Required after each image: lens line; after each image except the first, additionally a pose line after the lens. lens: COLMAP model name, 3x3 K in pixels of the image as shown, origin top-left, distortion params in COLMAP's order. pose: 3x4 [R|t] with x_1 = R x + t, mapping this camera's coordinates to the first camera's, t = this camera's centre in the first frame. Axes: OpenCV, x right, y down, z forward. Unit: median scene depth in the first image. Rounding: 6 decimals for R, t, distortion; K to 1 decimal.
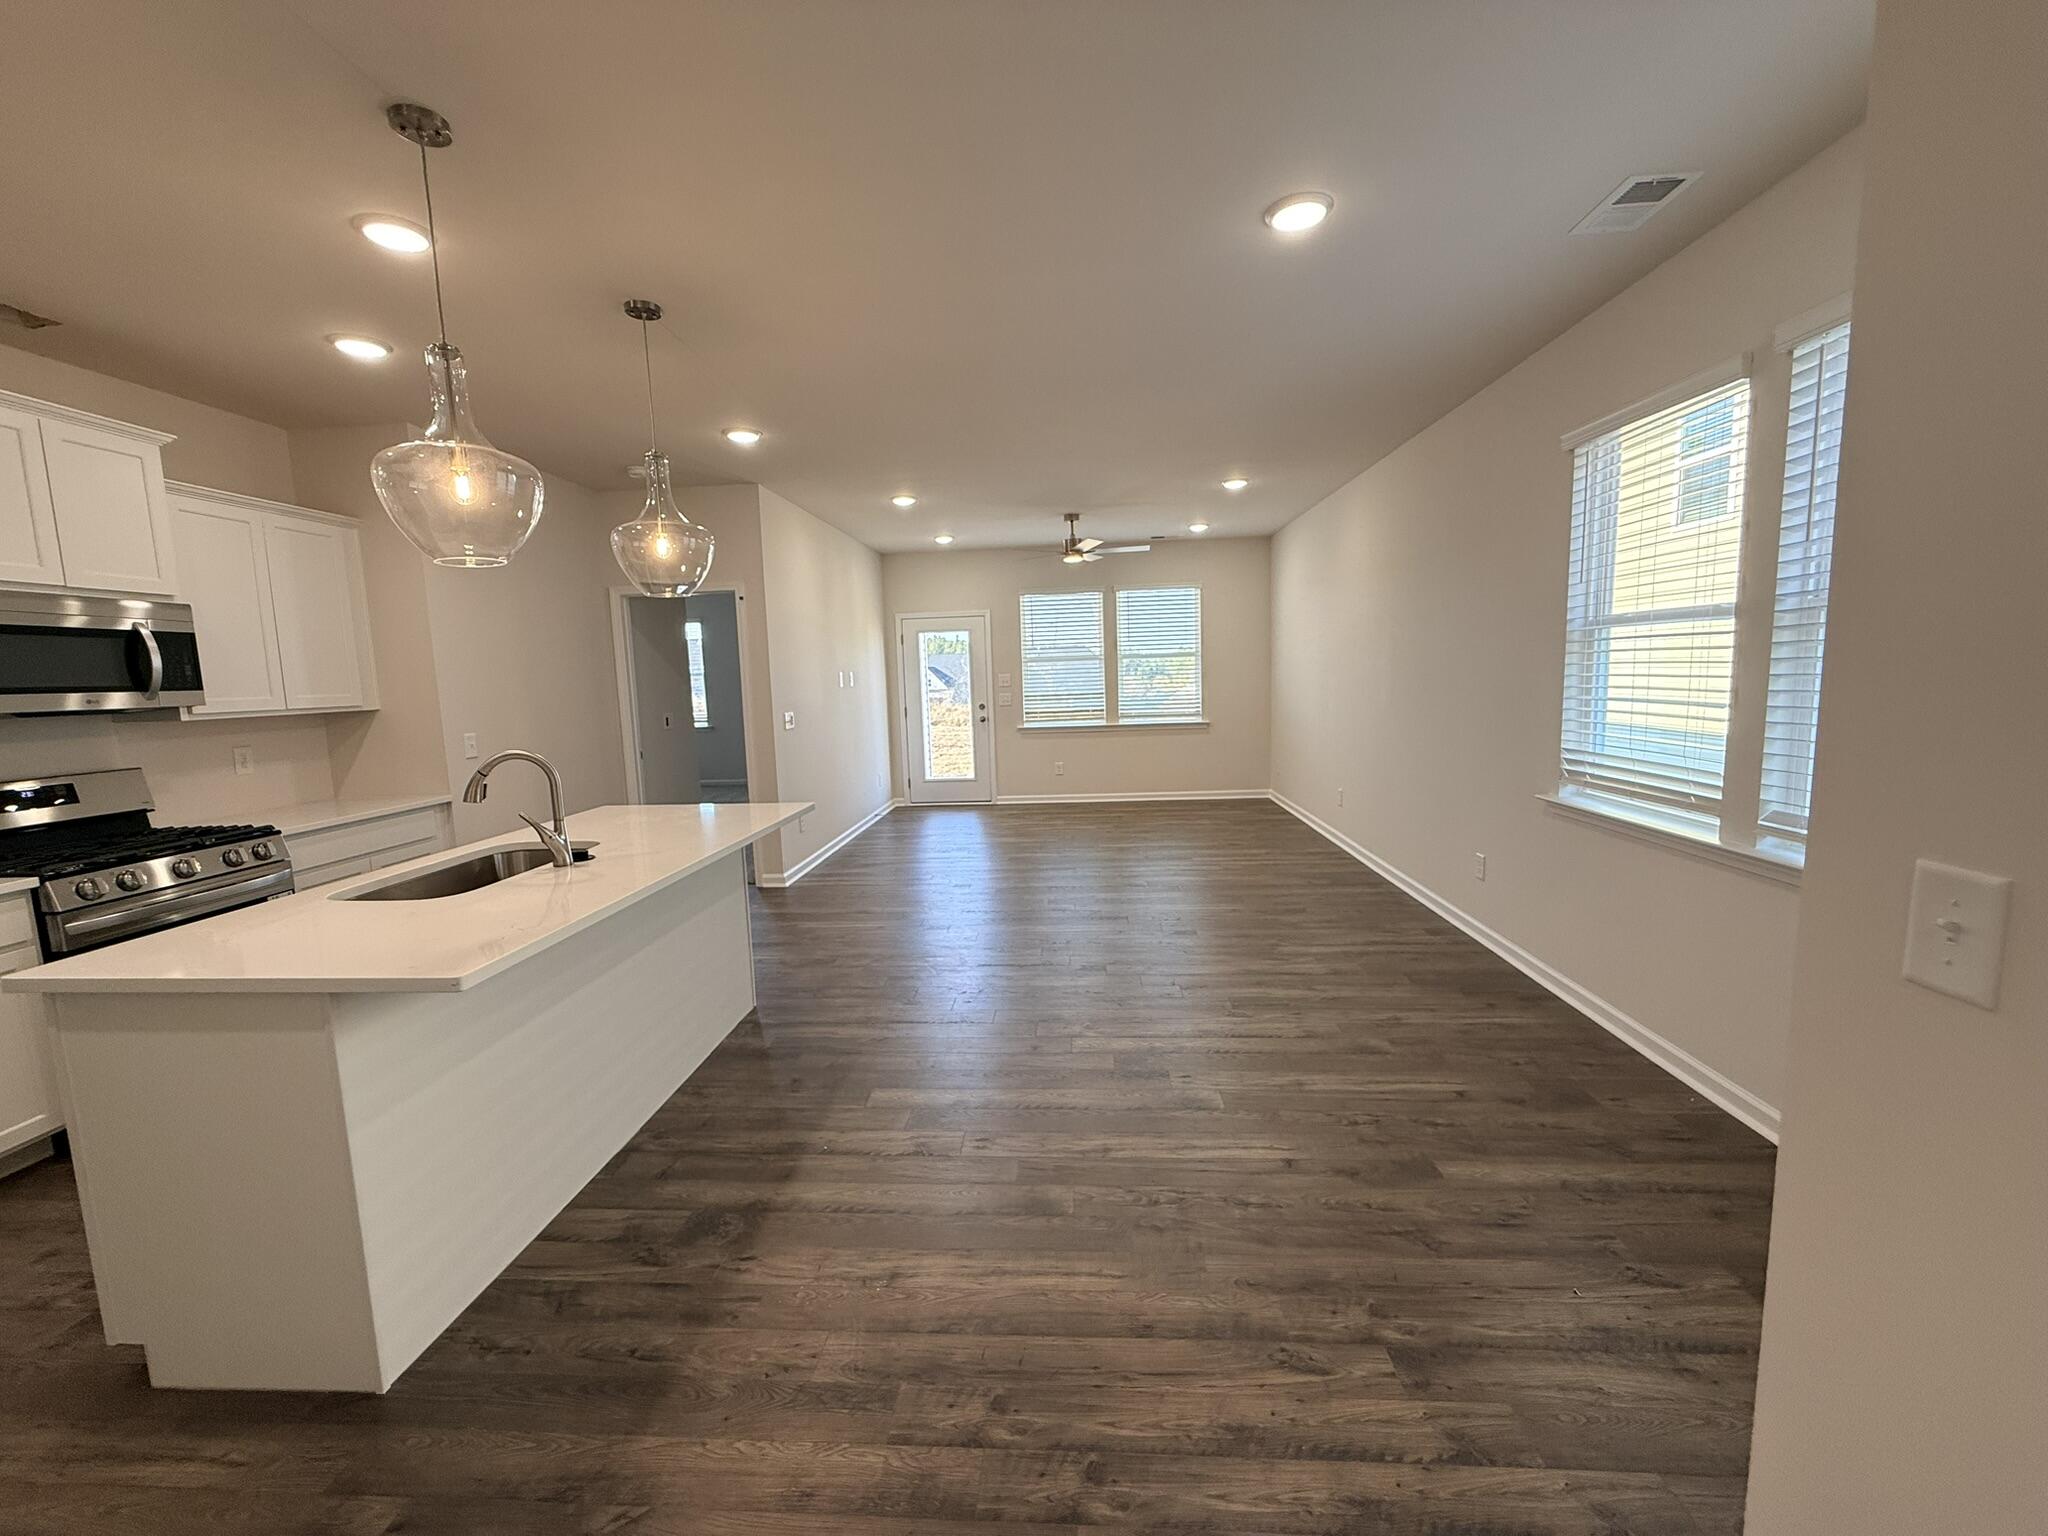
lens RADIAL K [[825.3, 0, 1017.7], [0, 825.3, 768.1], [0, 0, 1]] dist [0.007272, -0.001556]
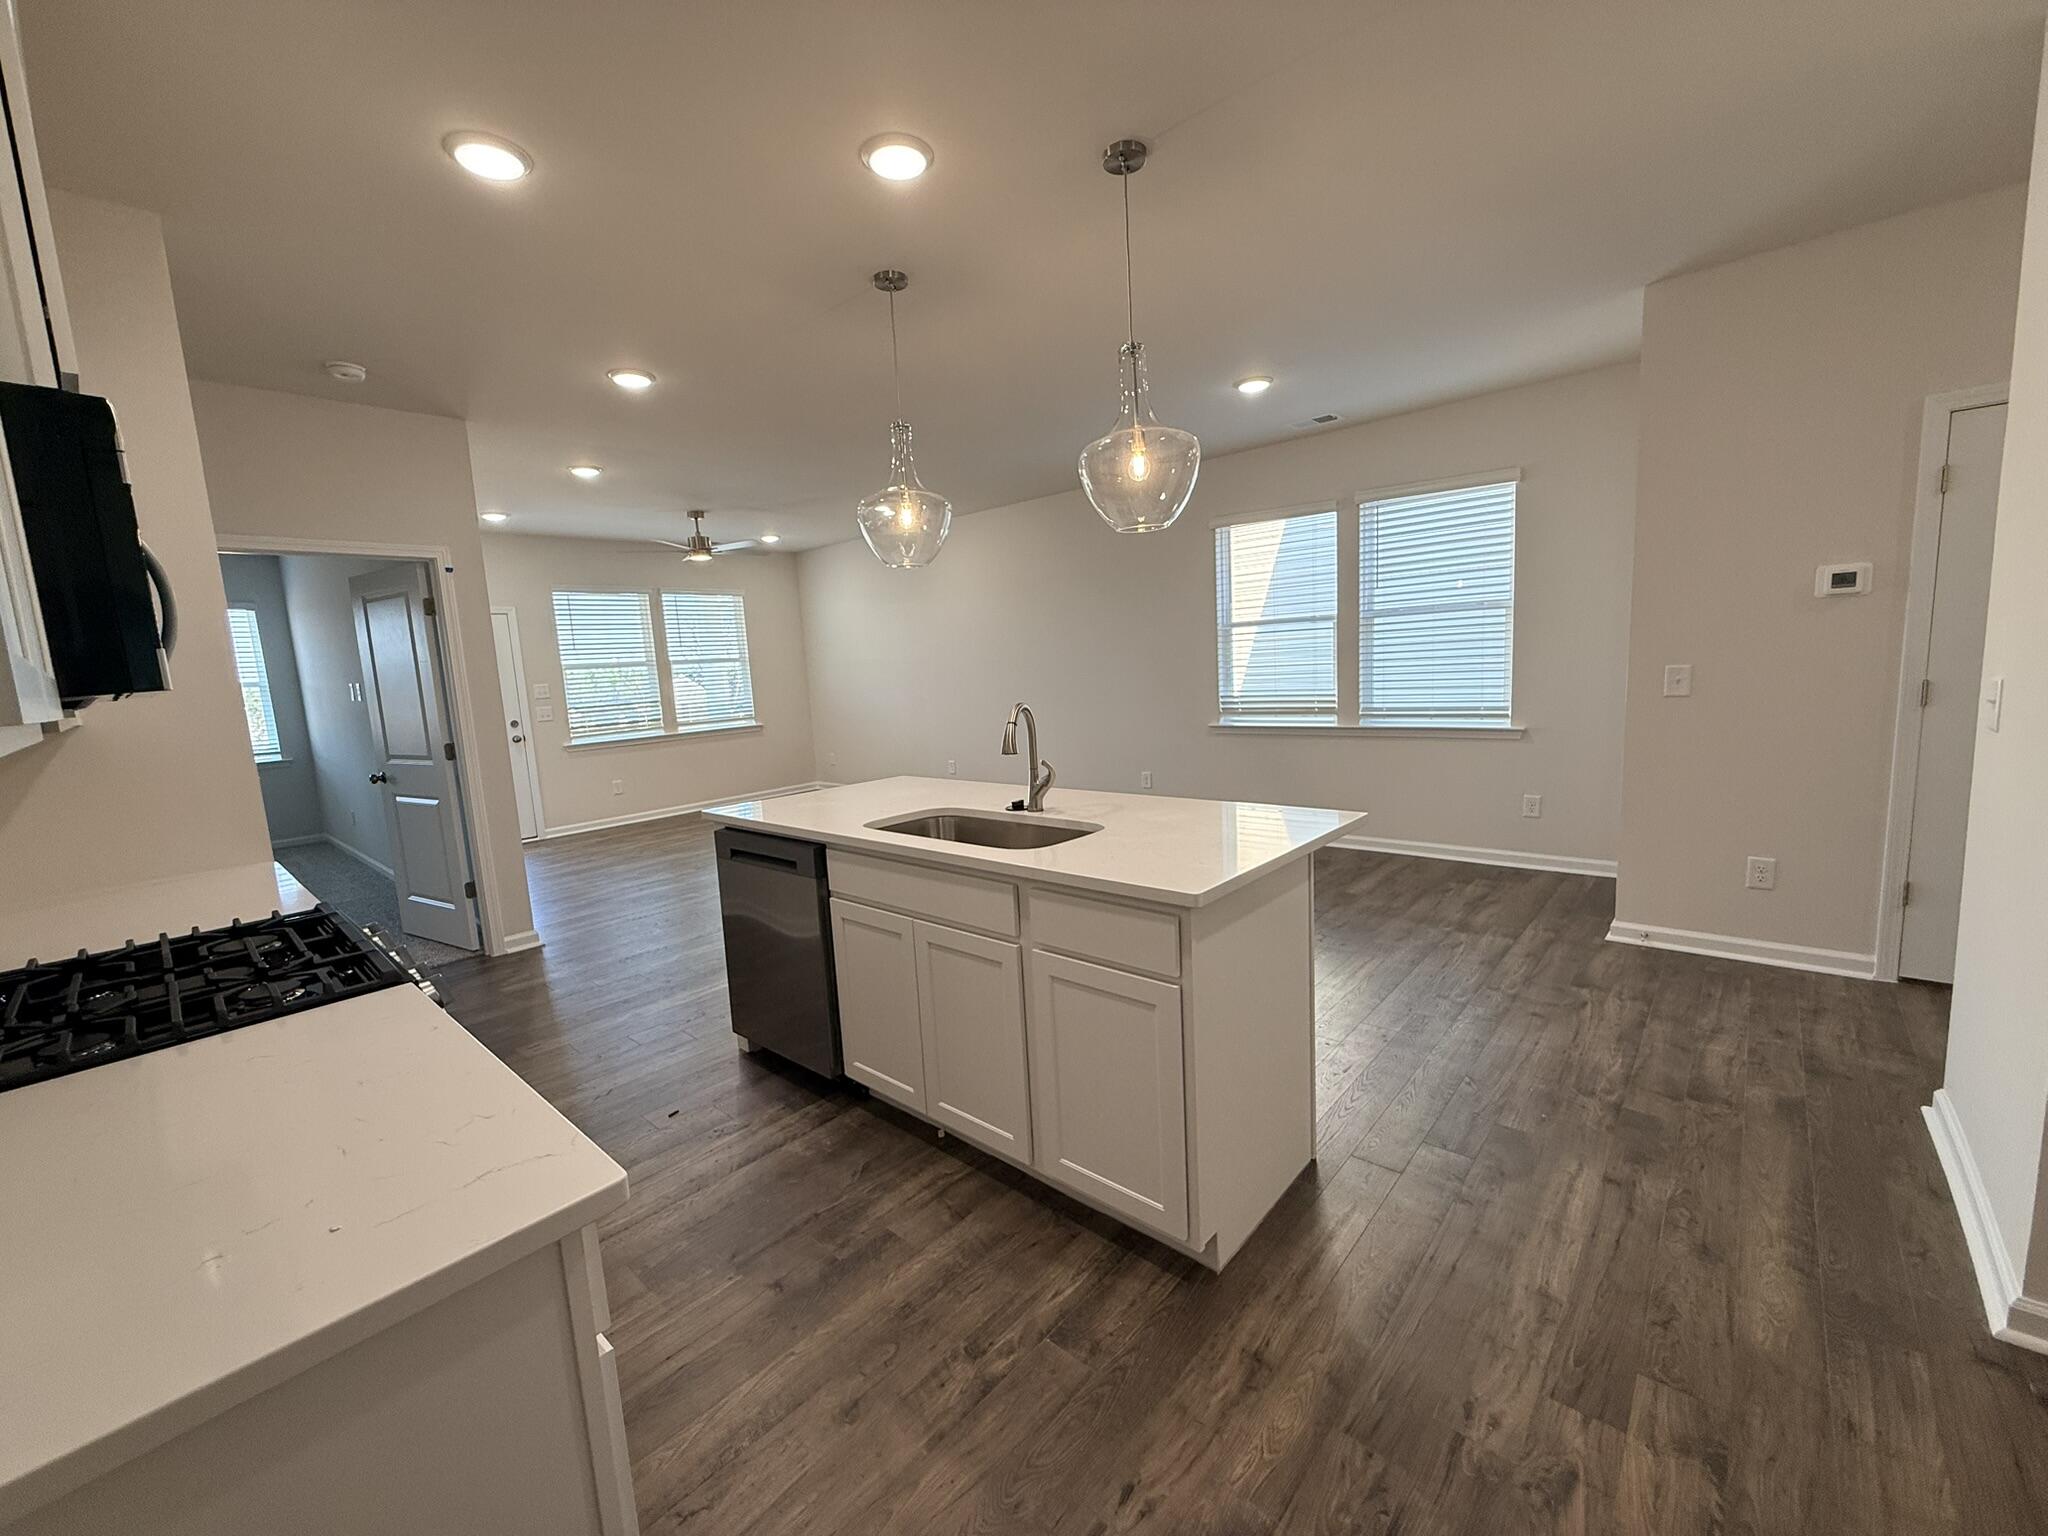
lens RADIAL K [[825.3, 0, 1023.4], [0, 825.3, 773.2], [0, 0, 1]] dist [0.007272, -0.001556]
pose [[0.610644, -0.108257, 0.784471, -1.089800], [0.126616, 0.991215, 0.038228, 0.020213], [-0.781718, 0.075983, 0.618987, 0.267936]]
